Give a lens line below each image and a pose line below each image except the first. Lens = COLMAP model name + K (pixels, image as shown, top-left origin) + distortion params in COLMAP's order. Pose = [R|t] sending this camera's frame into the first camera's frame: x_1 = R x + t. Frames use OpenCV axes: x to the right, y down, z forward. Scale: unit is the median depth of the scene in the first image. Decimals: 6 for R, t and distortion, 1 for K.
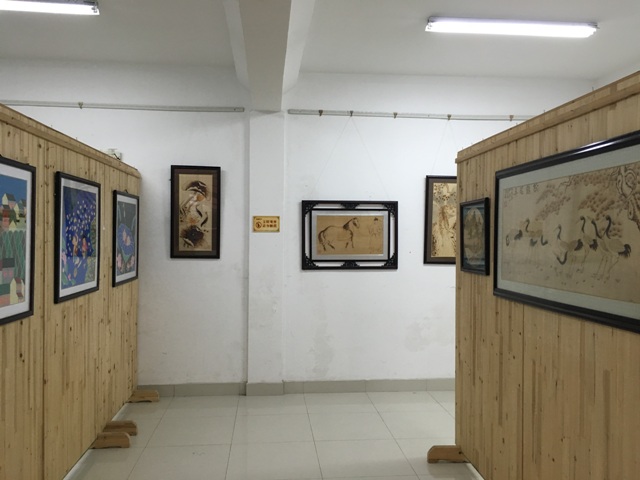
lens RADIAL K [[542.7, 0, 320.0], [0, 542.7, 240.0], [0, 0, 1]] dist [-0.003114, -0.001955]
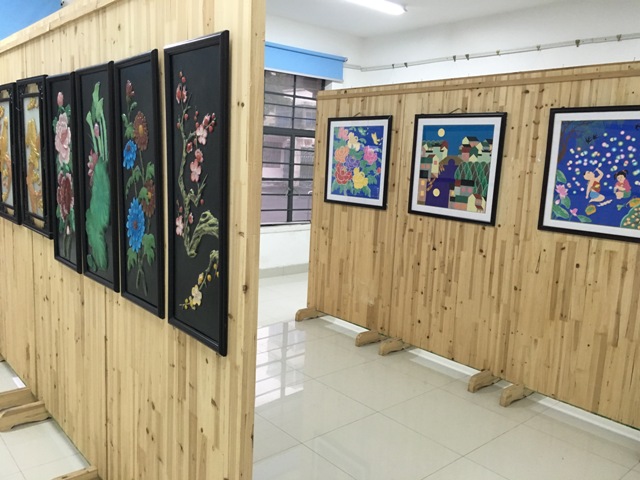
lens RADIAL K [[542.7, 0, 320.0], [0, 542.7, 240.0], [0, 0, 1]] dist [-0.003114, -0.001955]
pose [[-0.811478, 0.043110, -0.582791, 0.625528], [-0.057254, 0.986613, 0.152702, -0.007898], [0.581572, 0.157281, -0.798146, 1.914855]]
